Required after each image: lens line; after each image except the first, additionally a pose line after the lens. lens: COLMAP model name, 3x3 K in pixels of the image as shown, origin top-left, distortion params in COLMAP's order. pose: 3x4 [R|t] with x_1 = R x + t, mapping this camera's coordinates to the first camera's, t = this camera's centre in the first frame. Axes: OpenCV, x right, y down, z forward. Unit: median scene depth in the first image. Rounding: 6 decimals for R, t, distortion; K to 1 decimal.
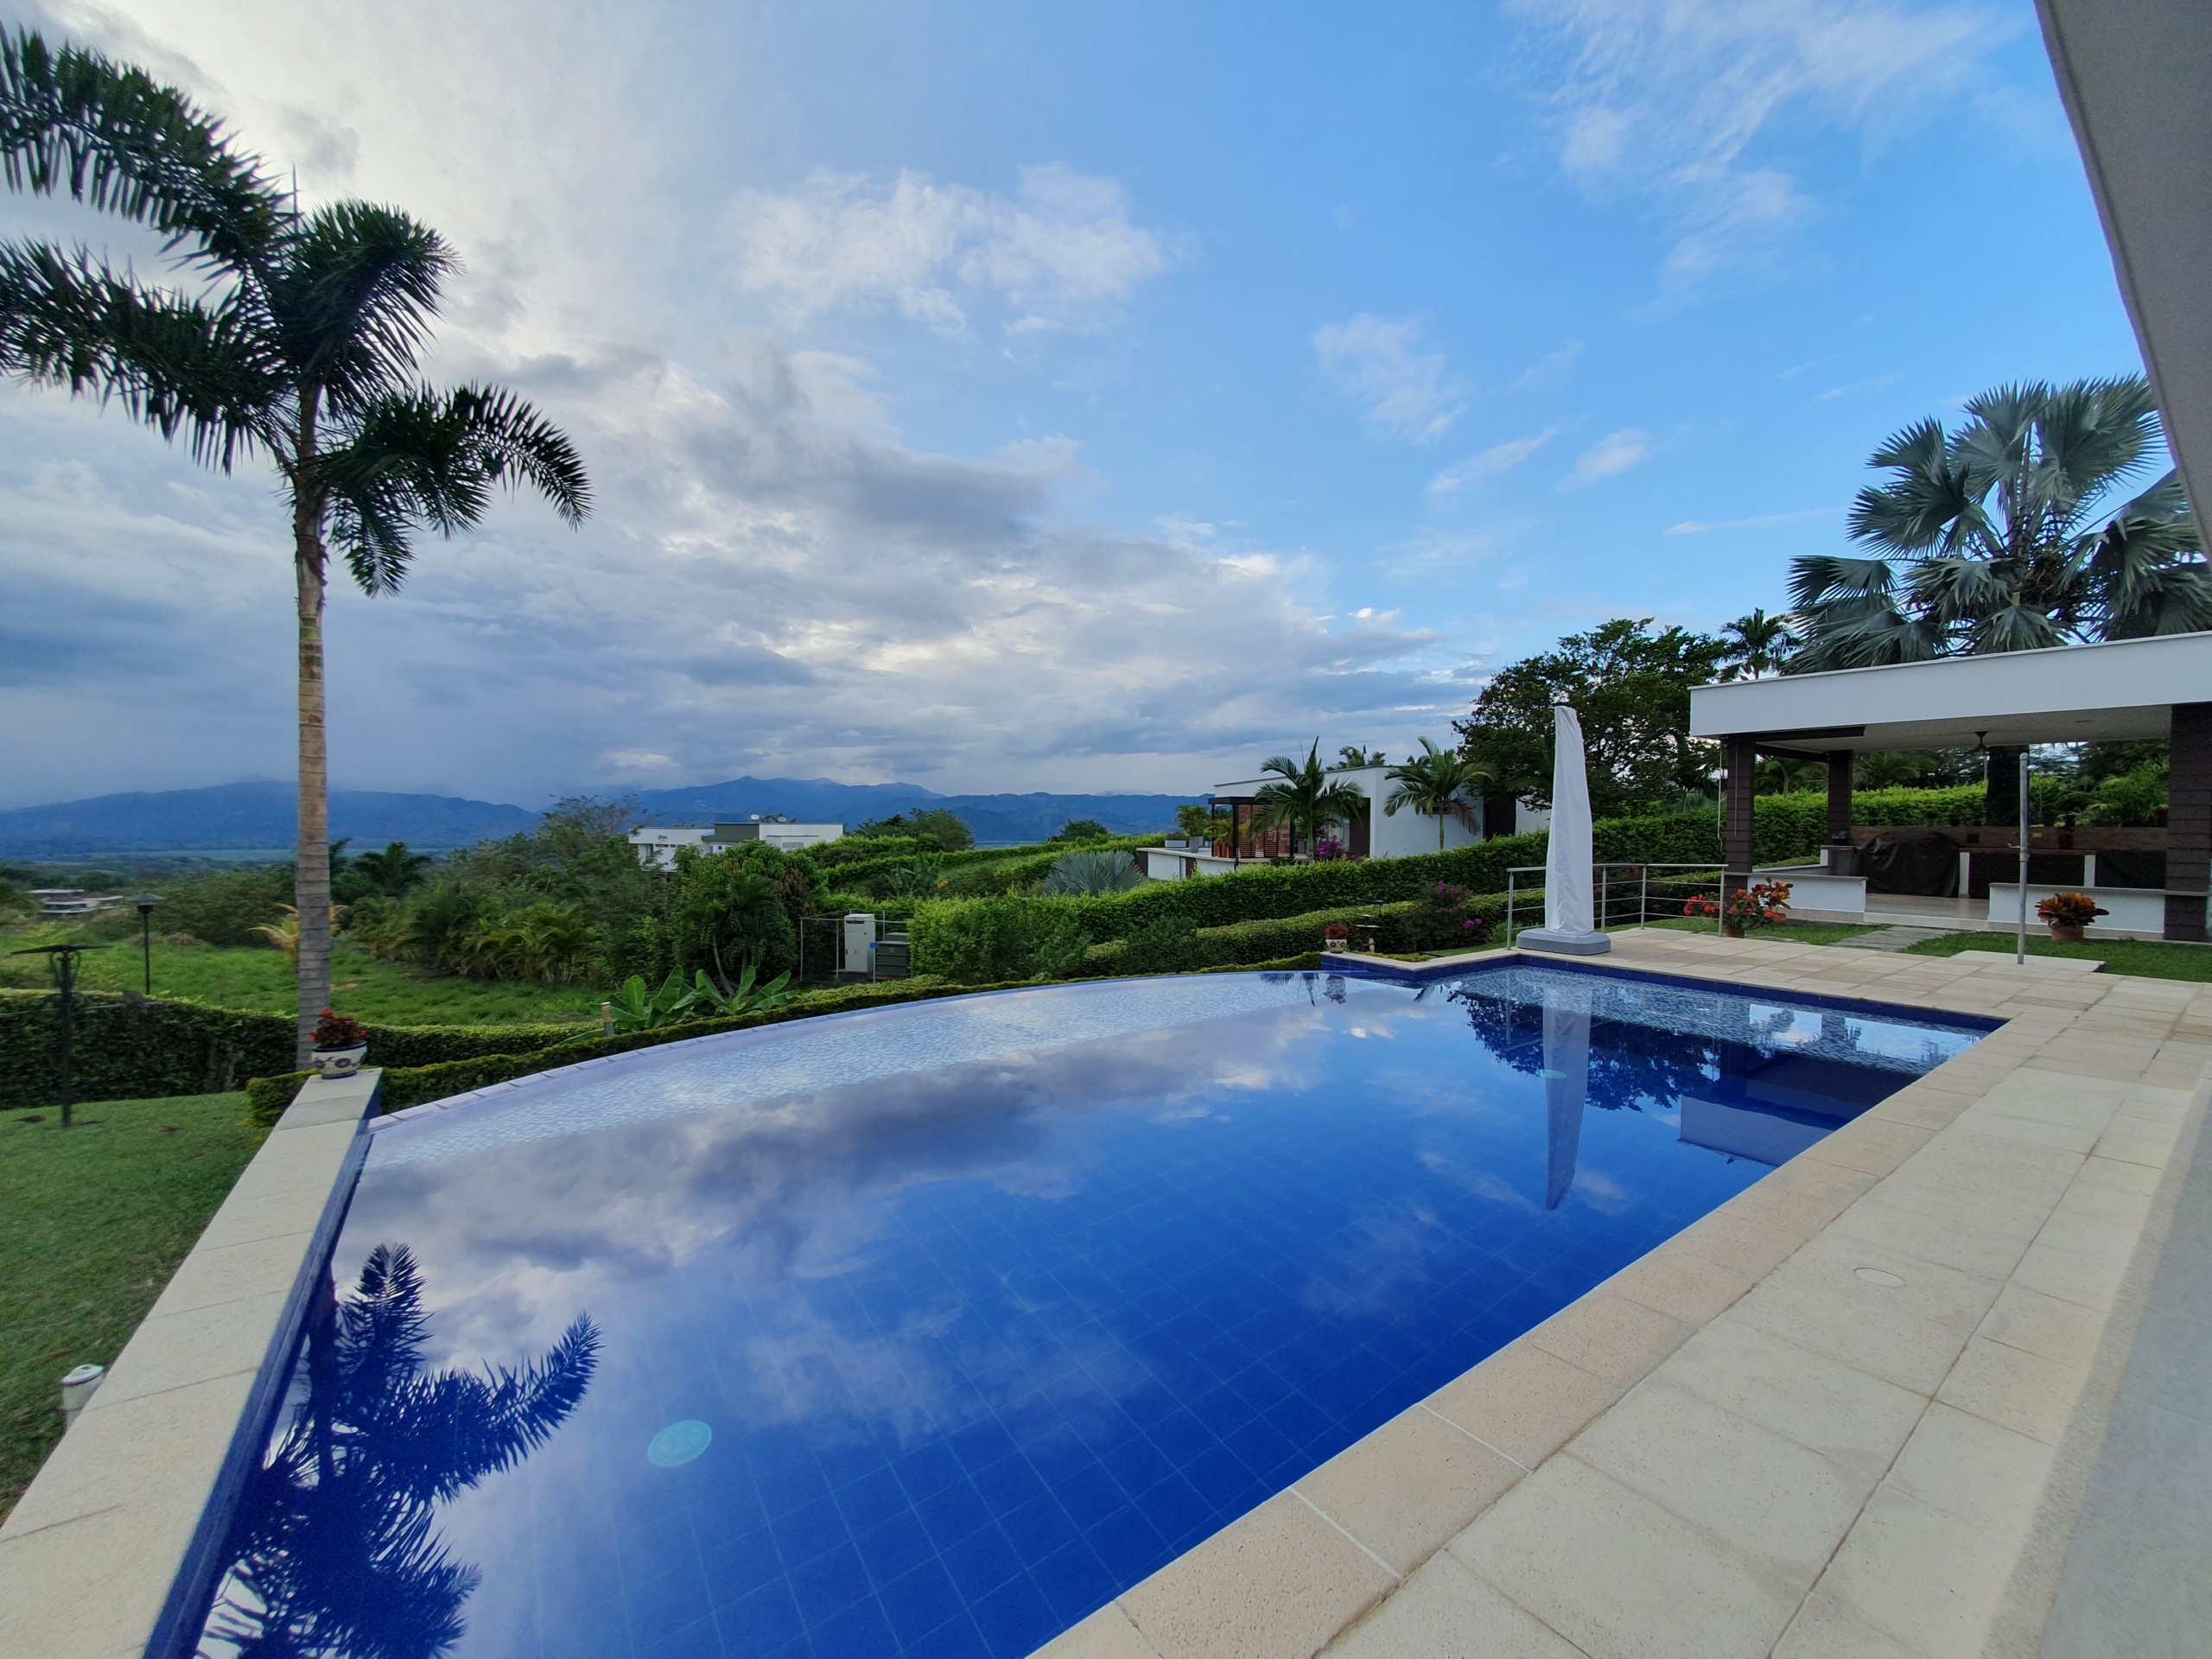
lens RADIAL K [[869.1, 0, 1122.5], [0, 869.1, 840.9], [0, 0, 1]] dist [0.000584, -0.000162]
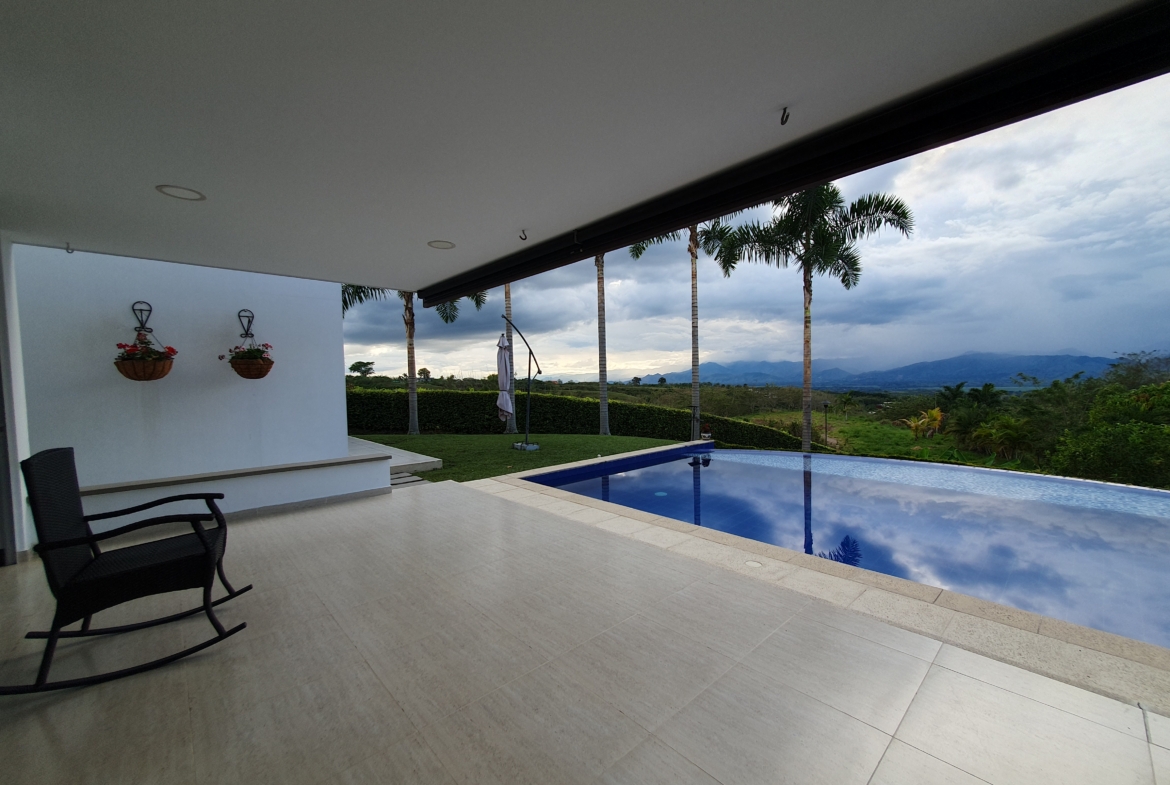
lens RADIAL K [[459.3, 0, 596.8], [0, 459.3, 397.8], [0, 0, 1]] dist [0.000990, -0.000607]
pose [[0.106870, 0.030792, -0.993796, 0.316092], [0.002538, 0.999509, 0.031242, 0.000407], [0.994270, -0.005861, 0.106739, 0.067356]]
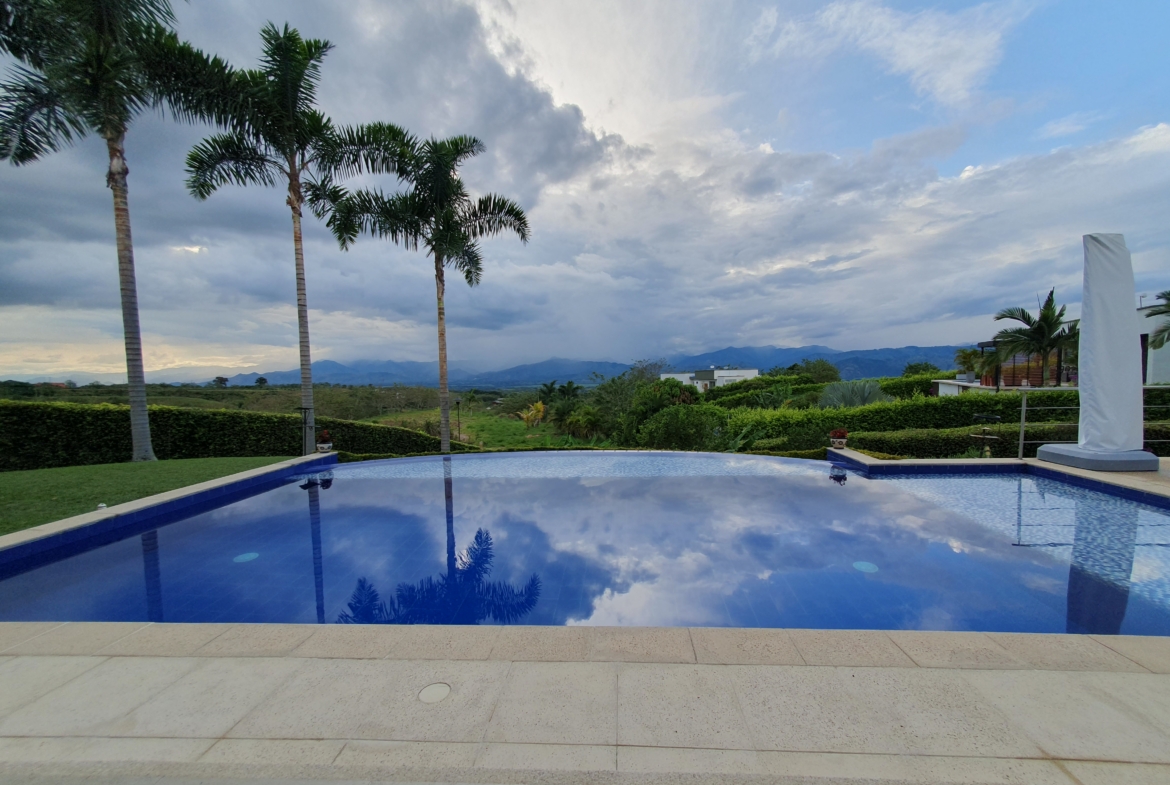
lens RADIAL K [[458.1, 0, 593.6], [0, 458.1, 403.8], [0, 0, 1]] dist [0.000135, -0.000071]
pose [[0.766715, 0.022372, -0.641598, 0.222806], [0.012483, 0.998684, 0.049741, 0.008311], [0.641866, -0.046146, 0.765427, 0.101442]]
